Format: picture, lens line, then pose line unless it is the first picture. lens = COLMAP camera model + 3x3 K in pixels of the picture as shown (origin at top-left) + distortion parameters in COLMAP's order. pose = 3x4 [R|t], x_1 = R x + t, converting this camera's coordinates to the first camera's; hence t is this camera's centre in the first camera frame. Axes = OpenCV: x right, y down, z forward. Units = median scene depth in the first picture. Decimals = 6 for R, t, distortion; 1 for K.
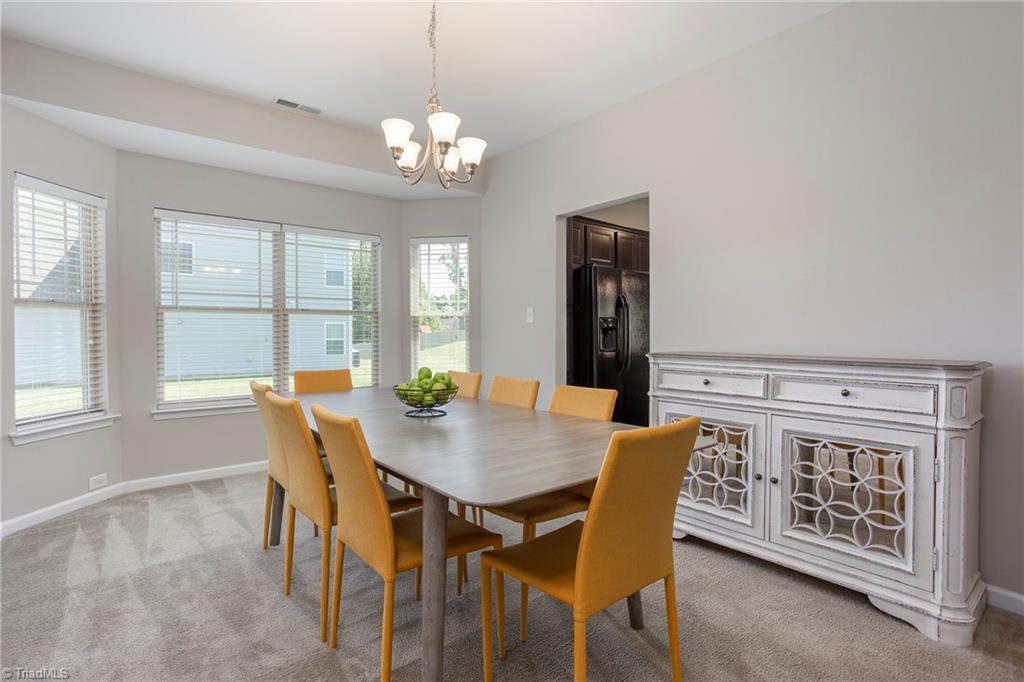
lens RADIAL K [[499.3, 0, 521.7], [0, 499.3, 336.1], [0, 0, 1]] dist [-0.033713, 0.012643]
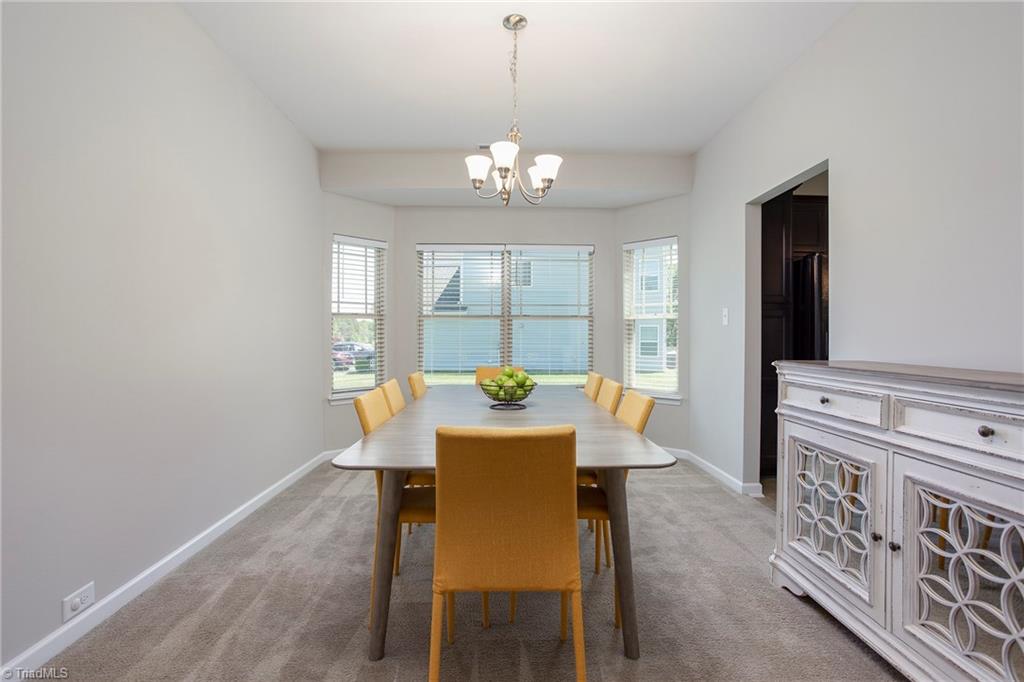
lens RADIAL K [[499.3, 0, 518.8], [0, 499.3, 334.8], [0, 0, 1]] dist [-0.033713, 0.012643]
pose [[0.787043, 0.002521, -0.616892, 0.515743], [-0.006877, 0.999965, -0.004687, -0.003148], [0.616859, 0.007931, 0.787034, 0.115367]]
